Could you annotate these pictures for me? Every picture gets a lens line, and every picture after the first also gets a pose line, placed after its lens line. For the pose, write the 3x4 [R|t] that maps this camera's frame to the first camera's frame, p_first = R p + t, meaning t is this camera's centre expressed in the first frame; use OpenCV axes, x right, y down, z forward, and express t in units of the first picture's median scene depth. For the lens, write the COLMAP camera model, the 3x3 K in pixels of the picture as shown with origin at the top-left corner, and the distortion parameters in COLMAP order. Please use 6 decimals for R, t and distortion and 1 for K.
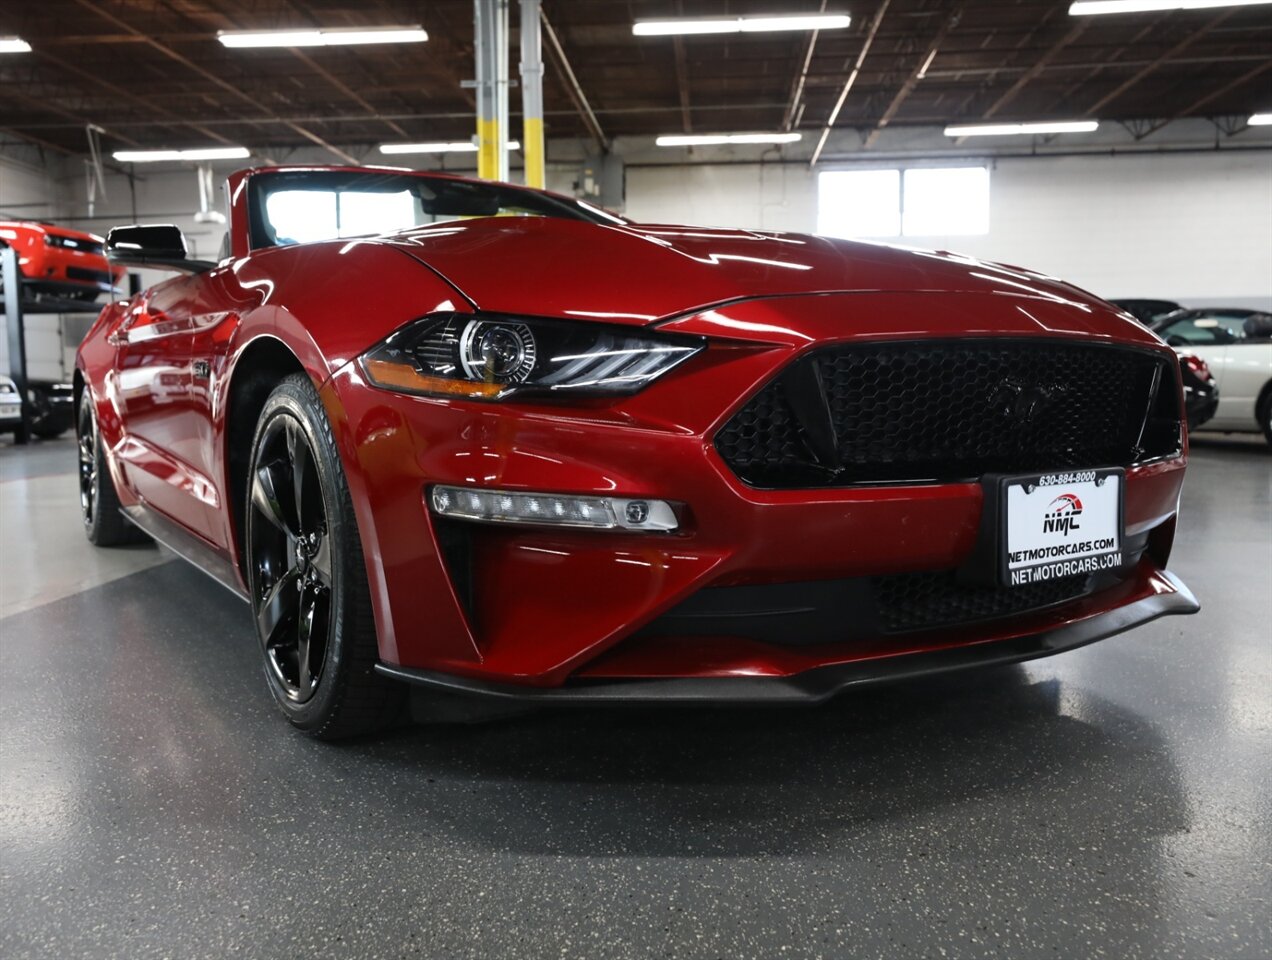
lens RADIAL K [[1004.8, 0, 636.0], [0, 1004.8, 480.0], [0, 0, 1]] dist [0.003846, 0.007579]
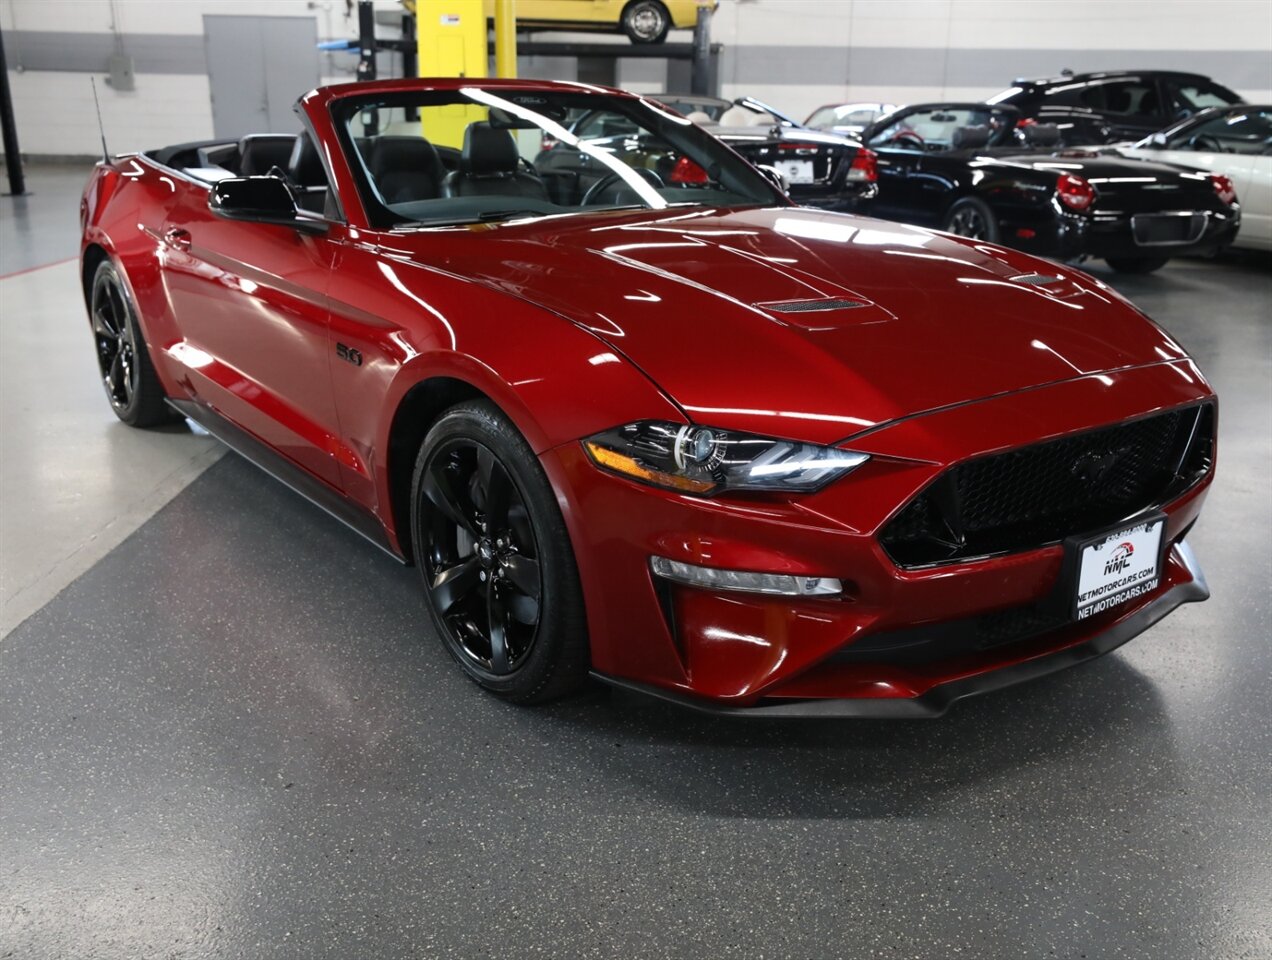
lens RADIAL K [[1132.7, 0, 636.0], [0, 1132.7, 480.0], [0, 0, 1]] dist [0.008592, 0.020174]
pose [[0.998252, 0.006089, 0.058784, -0.309820], [-0.018711, 0.976071, 0.216647, -0.404502], [-0.056059, -0.217368, 0.974479, -0.402335]]
